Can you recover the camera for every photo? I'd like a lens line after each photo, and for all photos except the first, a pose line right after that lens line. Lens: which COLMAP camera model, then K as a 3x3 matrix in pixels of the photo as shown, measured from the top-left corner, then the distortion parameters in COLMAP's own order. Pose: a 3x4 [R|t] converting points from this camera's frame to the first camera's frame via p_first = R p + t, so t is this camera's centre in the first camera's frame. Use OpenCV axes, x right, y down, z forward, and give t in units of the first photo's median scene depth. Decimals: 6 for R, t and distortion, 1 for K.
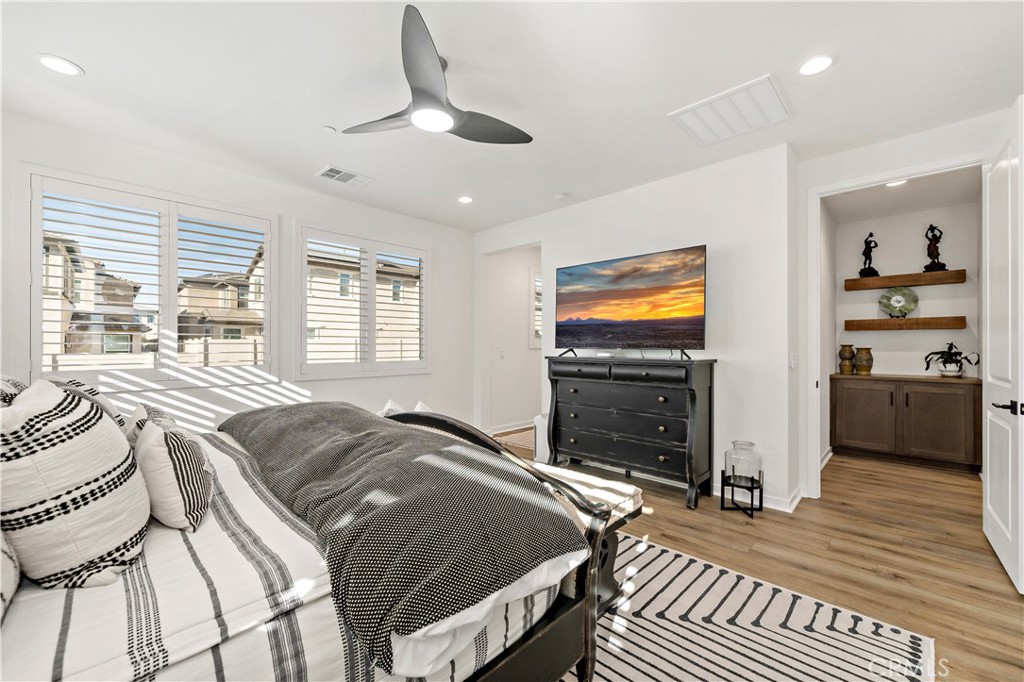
lens RADIAL K [[411.4, 0, 505.6], [0, 411.4, 339.3], [0, 0, 1]] dist [-0.001510, 0.000523]
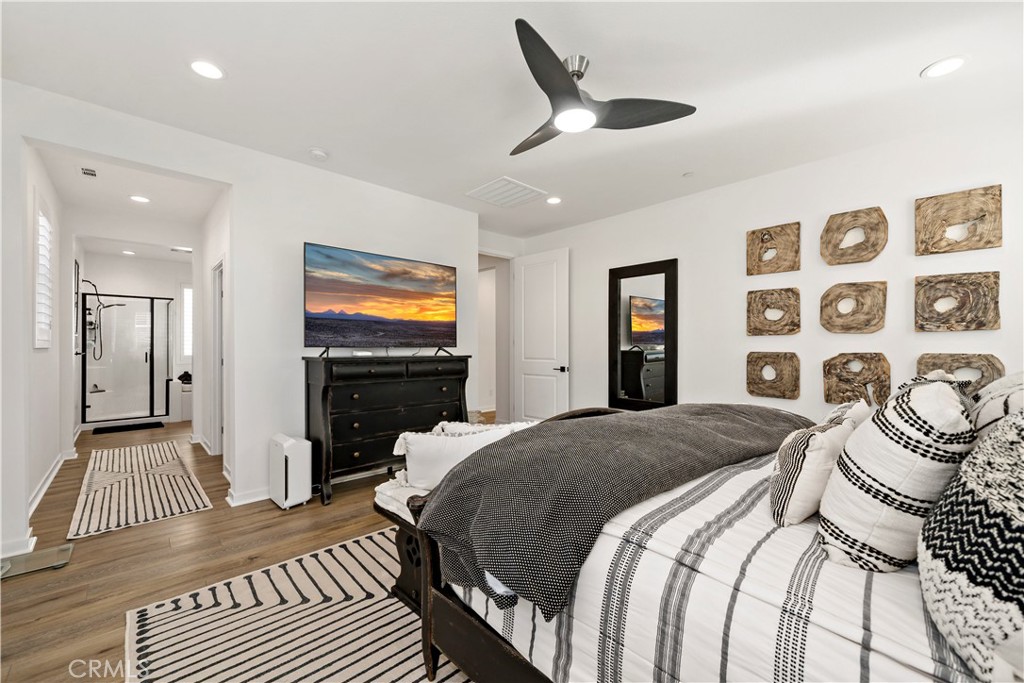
lens RADIAL K [[411.4, 0, 507.4], [0, 411.4, 348.5], [0, 0, 1]] dist [-0.001510, 0.000523]
pose [[0.048721, -0.014806, 0.998703, -0.725030], [-0.024808, 0.999564, 0.016029, 0.003482], [-0.998504, -0.025557, 0.048333, 0.678485]]
